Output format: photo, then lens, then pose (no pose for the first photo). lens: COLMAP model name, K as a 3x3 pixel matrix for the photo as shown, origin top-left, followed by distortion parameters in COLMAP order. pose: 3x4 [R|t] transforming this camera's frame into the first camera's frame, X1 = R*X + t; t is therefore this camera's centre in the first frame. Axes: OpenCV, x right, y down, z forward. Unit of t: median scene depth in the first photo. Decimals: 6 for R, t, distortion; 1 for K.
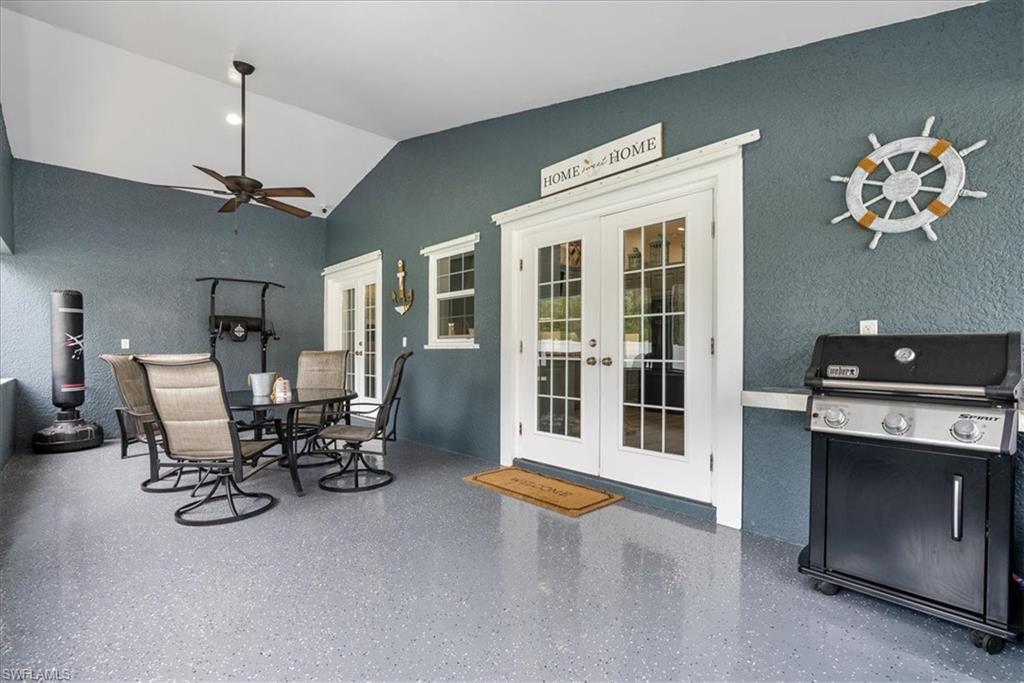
lens RADIAL K [[468.8, 0, 517.0], [0, 468.8, 349.5], [0, 0, 1]] dist [-0.010348, 0.003394]
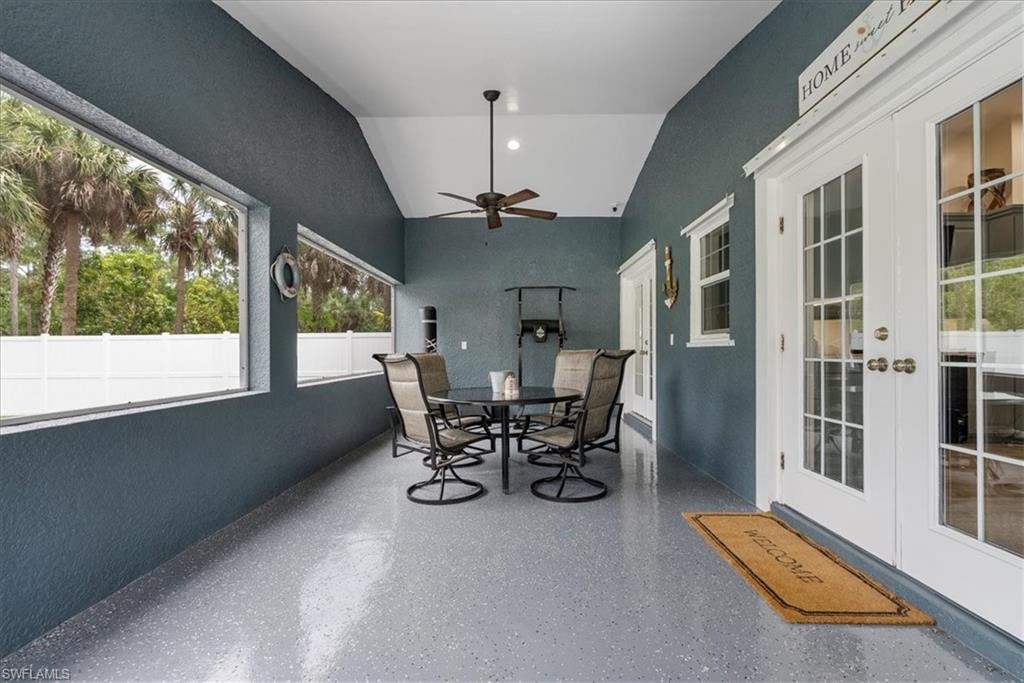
lens RADIAL K [[468.8, 0, 512.2], [0, 468.8, 345.1], [0, 0, 1]] dist [-0.010348, 0.003394]
pose [[0.714662, -0.012773, -0.699353, 0.216736], [0.006979, 0.999914, -0.011130, 0.003069], [0.699435, 0.003074, 0.714689, 0.237781]]
